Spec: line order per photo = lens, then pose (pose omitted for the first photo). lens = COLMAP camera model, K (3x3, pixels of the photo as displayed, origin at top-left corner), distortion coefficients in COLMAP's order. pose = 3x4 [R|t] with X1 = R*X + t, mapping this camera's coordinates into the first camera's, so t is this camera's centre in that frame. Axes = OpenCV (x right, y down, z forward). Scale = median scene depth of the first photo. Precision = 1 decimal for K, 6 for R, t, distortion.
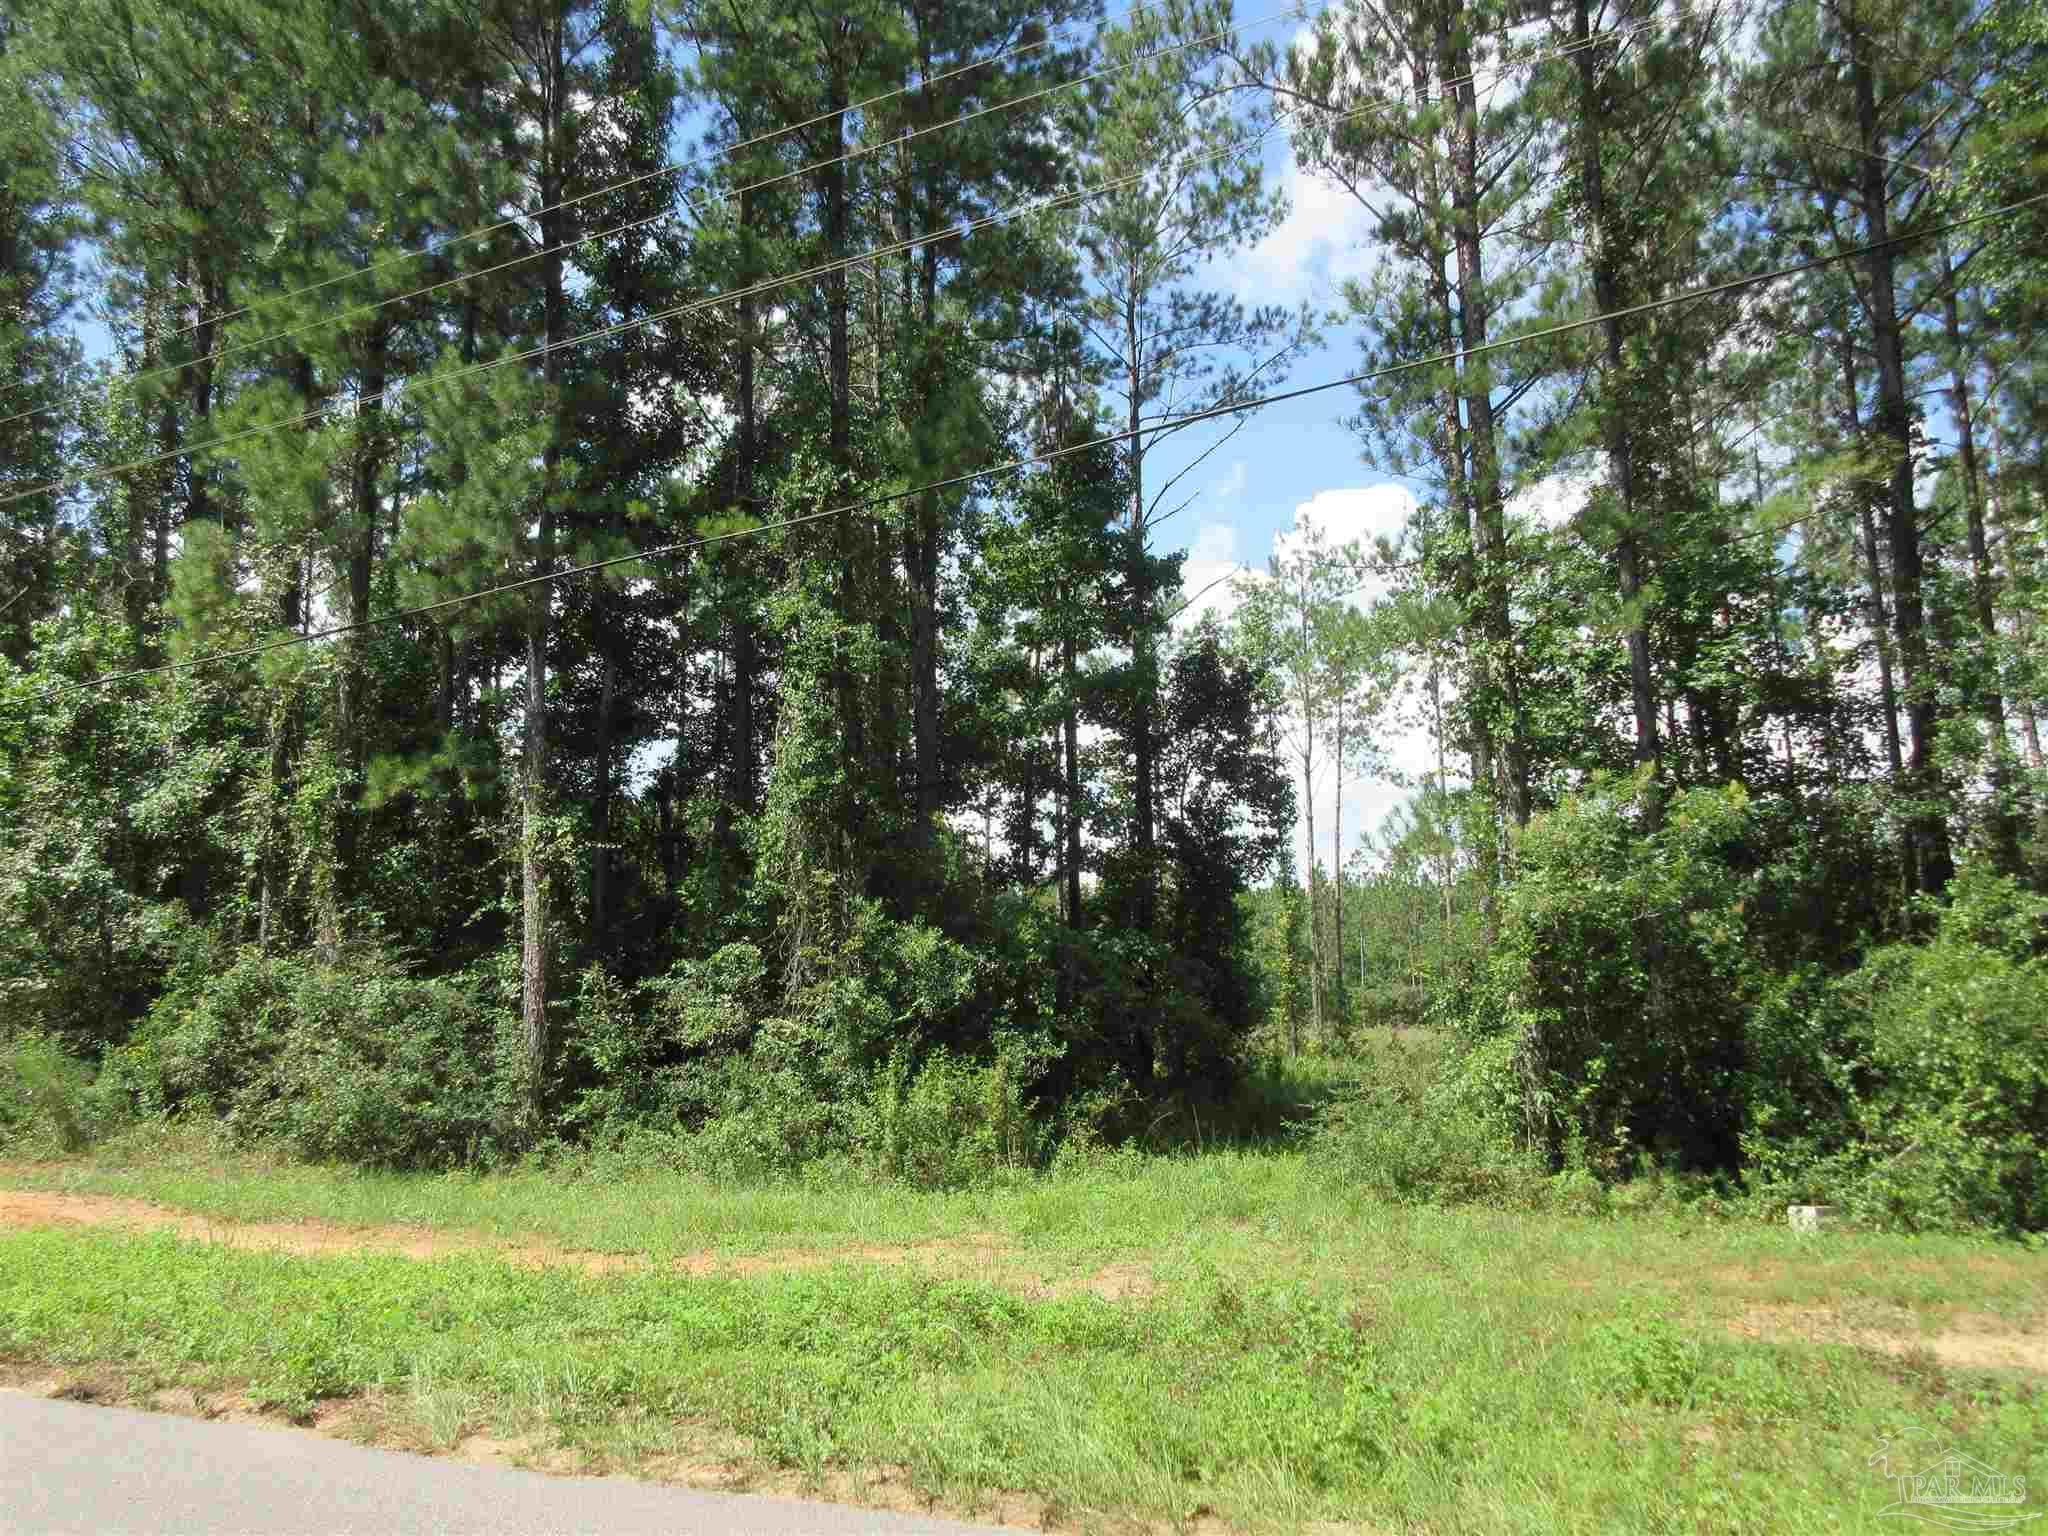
lens RADIAL K [[1540.0, 0, 1021.7], [0, 1540.0, 762.1], [0, 0, 1]] dist [0.017623, 0.005636]
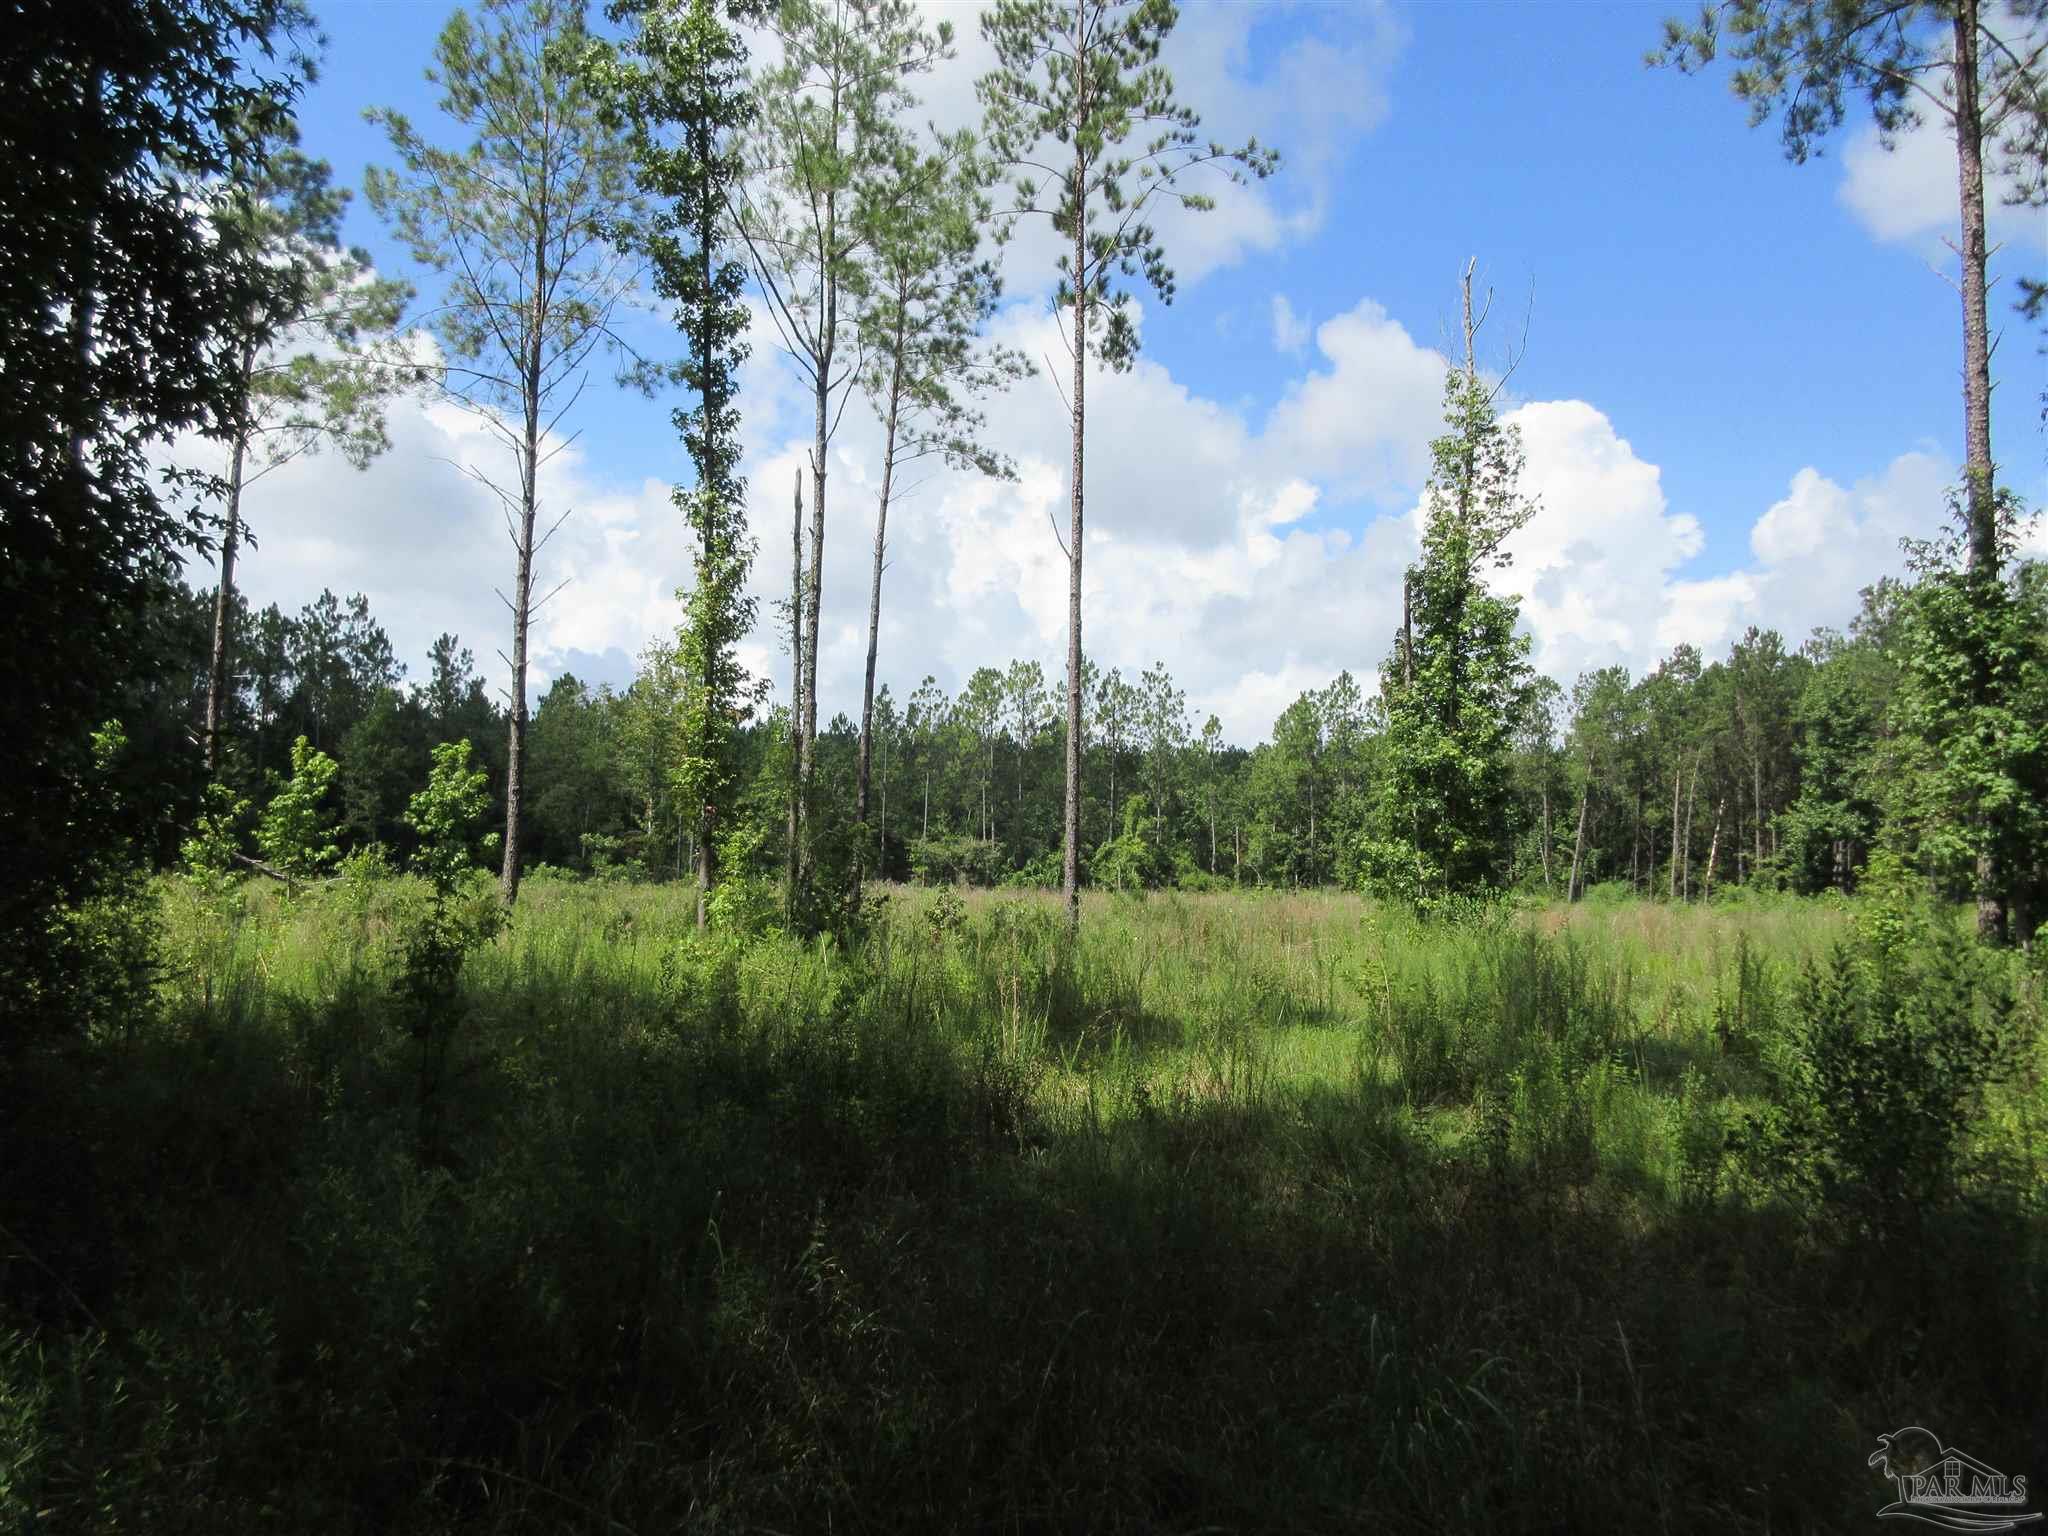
lens RADIAL K [[1540.0, 0, 1044.8], [0, 1540.0, 763.3], [0, 0, 1]] dist [0.017623, 0.005636]
pose [[0.958296, 0.052026, 0.281001, 0.068710], [-0.077262, 0.993838, 0.079481, 0.048664], [-0.275135, -0.097877, 0.956411, 0.275498]]
